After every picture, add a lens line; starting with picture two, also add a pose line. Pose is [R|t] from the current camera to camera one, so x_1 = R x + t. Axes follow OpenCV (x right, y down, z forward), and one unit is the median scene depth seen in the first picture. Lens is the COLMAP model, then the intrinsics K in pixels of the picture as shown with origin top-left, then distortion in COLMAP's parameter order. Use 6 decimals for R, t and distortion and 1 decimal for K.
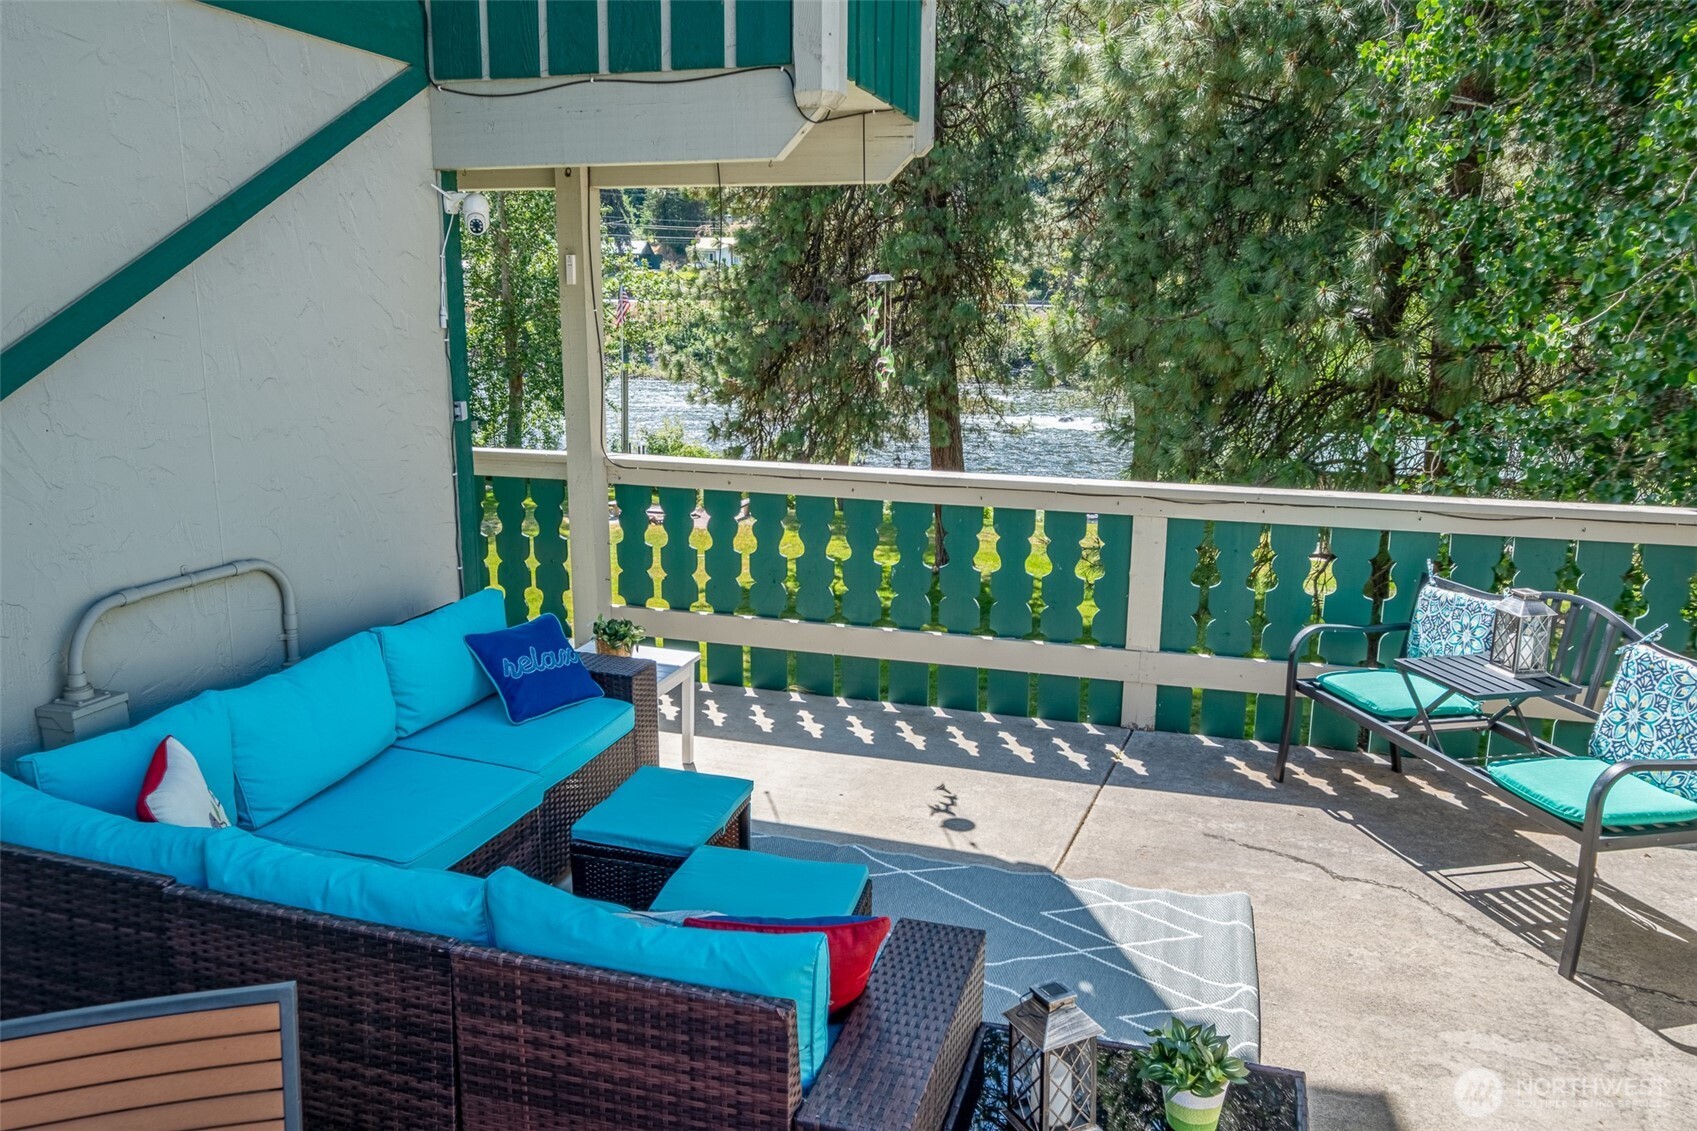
lens RADIAL K [[1225.7, 0, 844.4], [0, 1225.7, 569.1], [0, 0, 1]] dist [0.001453, 0.002520]
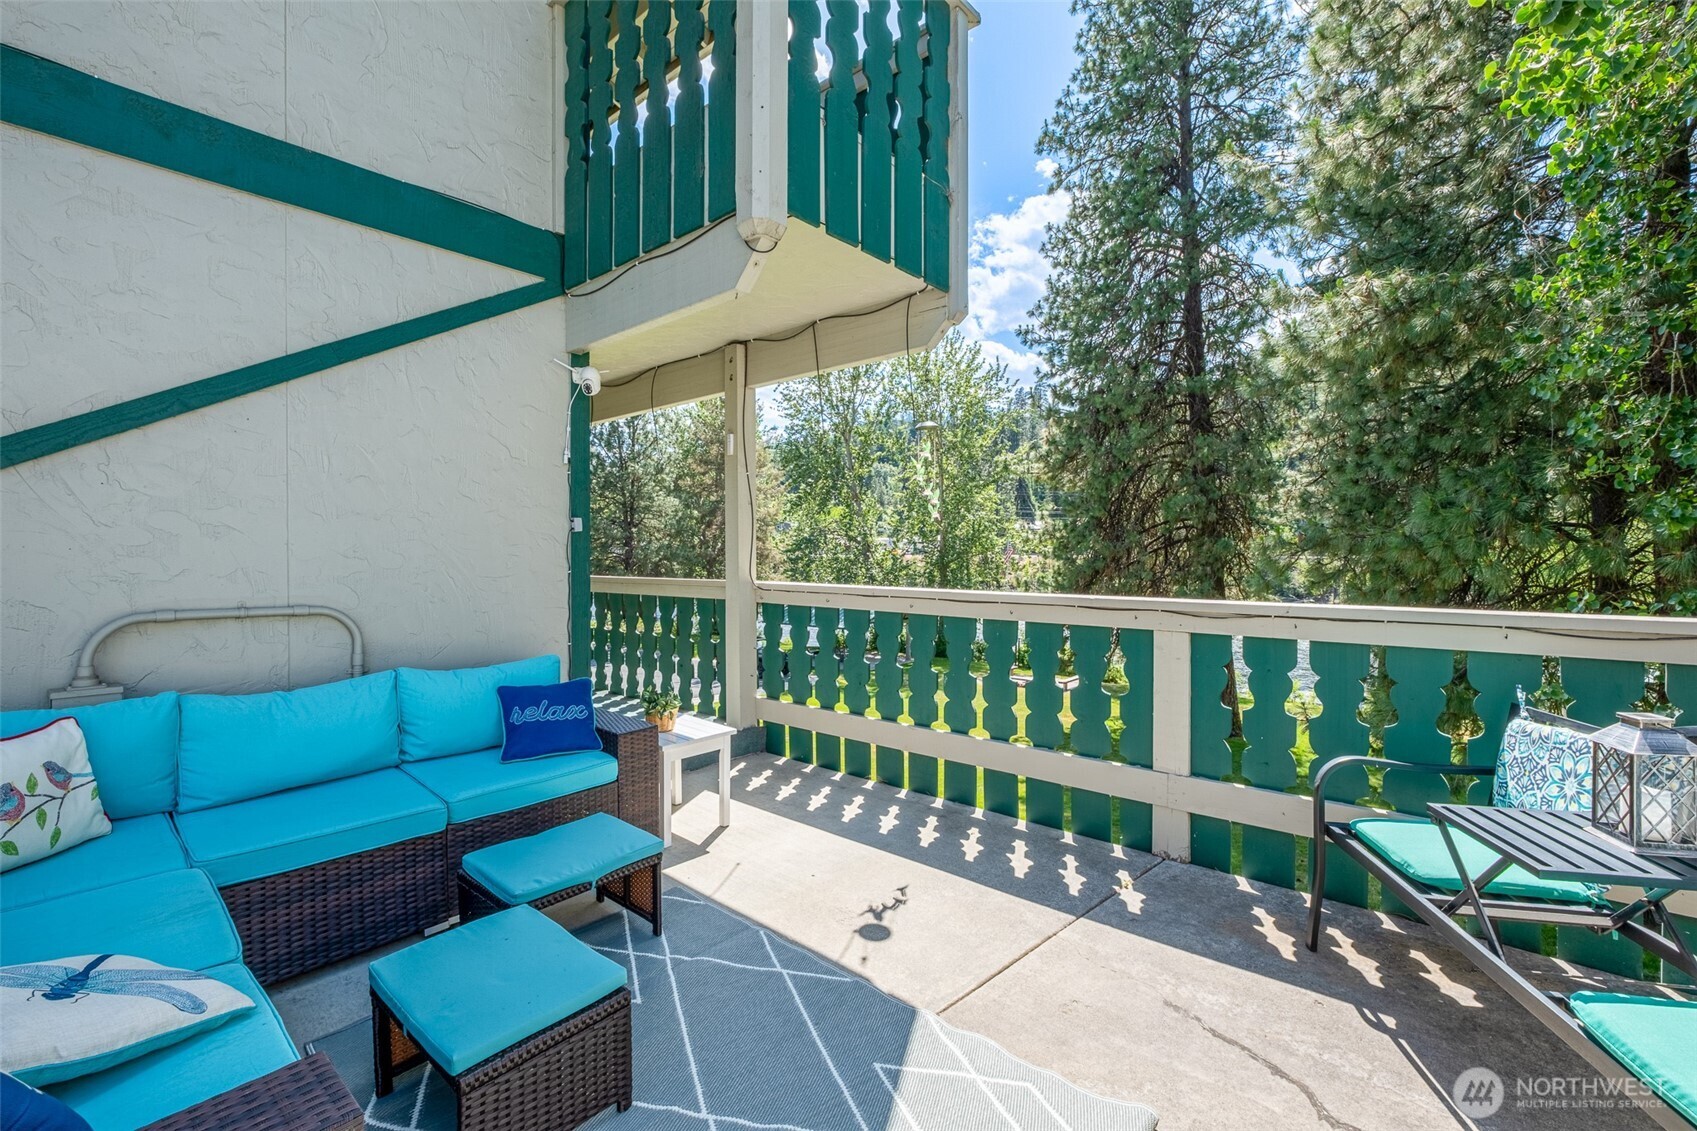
lens RADIAL K [[737.3, 0, 848.5], [0, 737.3, 565.5], [0, 0, 1]] dist [-0.002163, -0.000262]
pose [[0.913562, -0.002278, -0.406693, 0.274680], [-0.080825, 0.979021, -0.187042, 0.039292], [0.398587, 0.203746, 0.894213, 0.389115]]
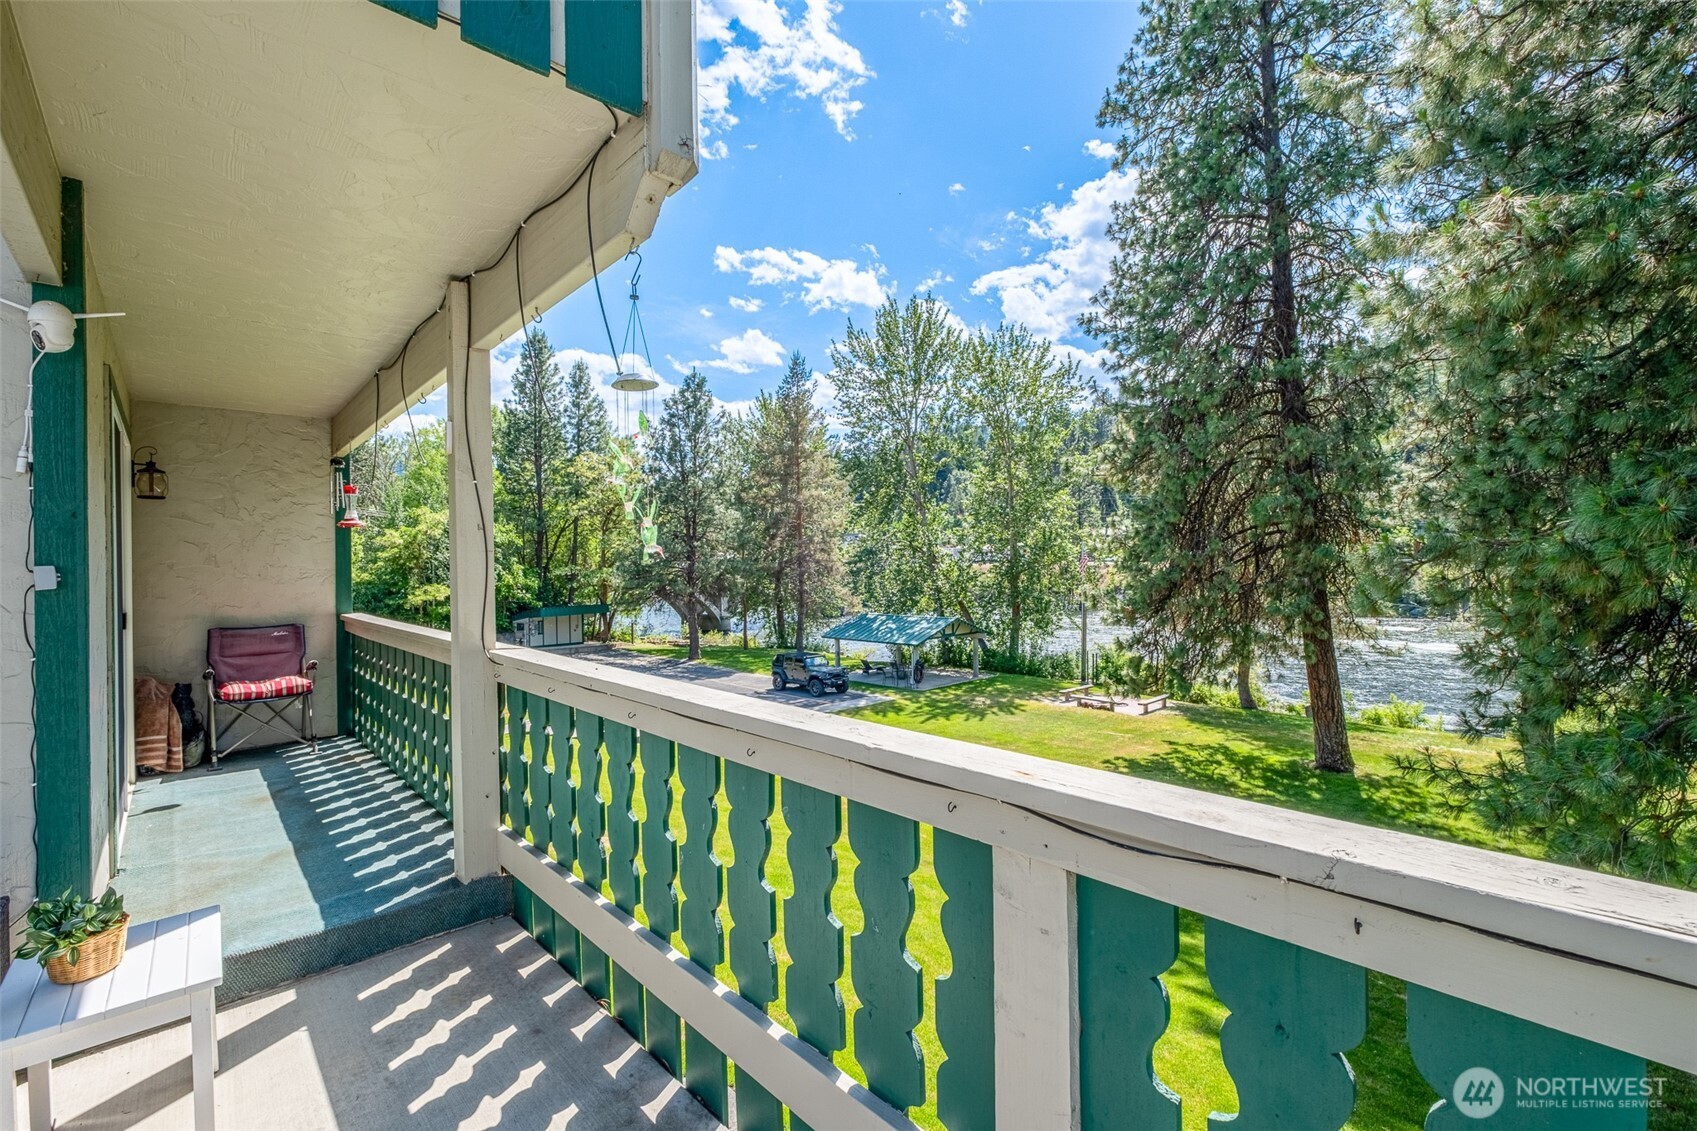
lens RADIAL K [[740.1, 0, 844.3], [0, 740.1, 564.5], [0, 0, 1]] dist [-0.005515, 0.000517]
pose [[0.861051, -0.020202, -0.508117, 0.344772], [-0.089718, 0.977501, -0.190899, -0.090048], [0.500542, 0.209960, 0.839866, 0.823889]]
